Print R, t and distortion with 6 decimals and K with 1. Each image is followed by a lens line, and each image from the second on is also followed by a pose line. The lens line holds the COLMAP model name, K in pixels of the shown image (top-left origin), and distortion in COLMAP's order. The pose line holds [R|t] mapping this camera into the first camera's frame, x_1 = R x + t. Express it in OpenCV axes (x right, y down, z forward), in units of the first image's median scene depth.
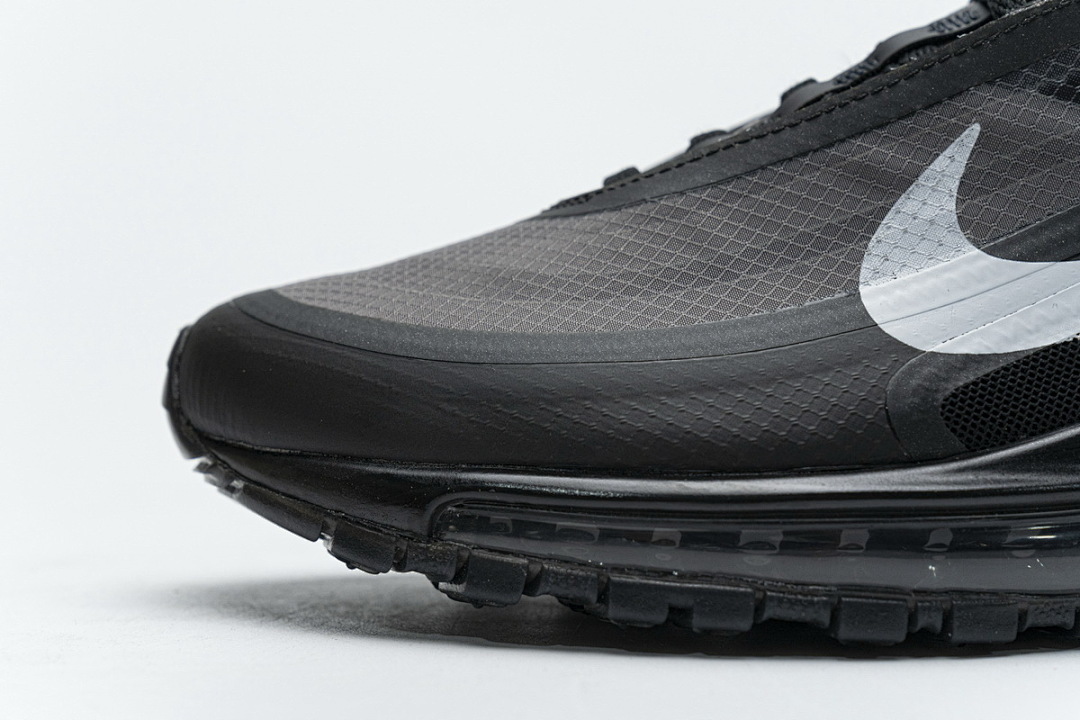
lens RADIAL K [[2234.2, 0, 542.2], [0, 2234.2, 357.1], [0, 0, 1]] dist [0.064385, 0.000000]
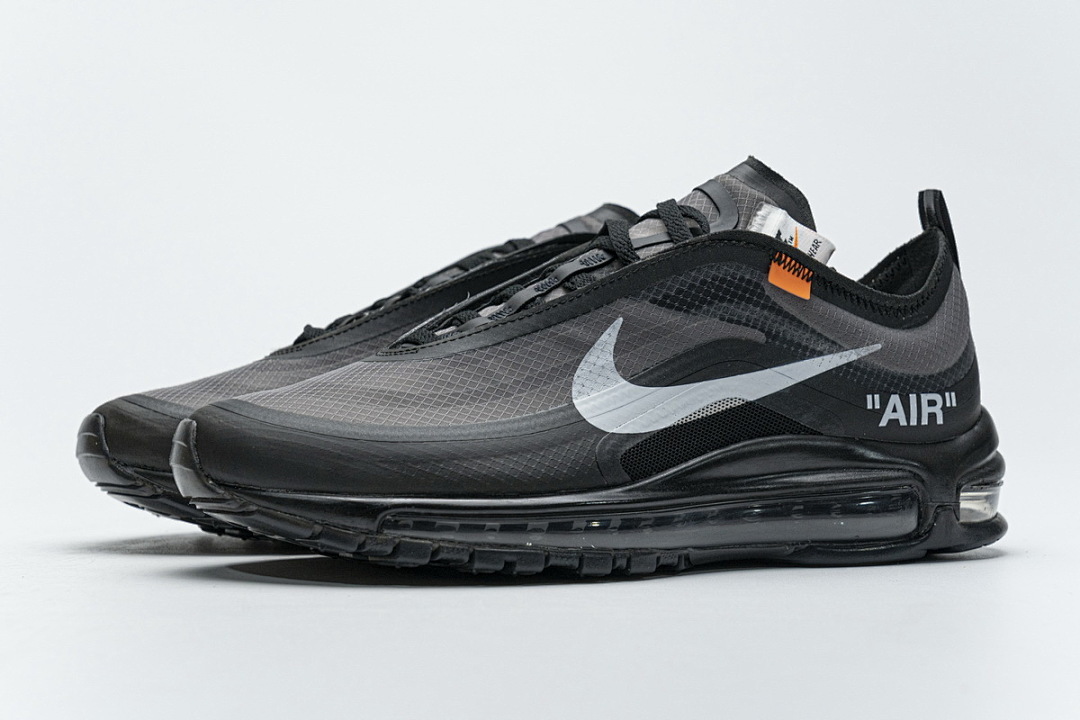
lens RADIAL K [[2234.2, 0, 542.2], [0, 2234.2, 356.3], [0, 0, 1]] dist [0.064385, 0.000000]
pose [[0.922876, -0.005425, 0.385059, -0.666368], [0.006261, 0.999980, -0.000917, -0.070141], [-0.385047, 0.003257, 0.922891, -0.854449]]
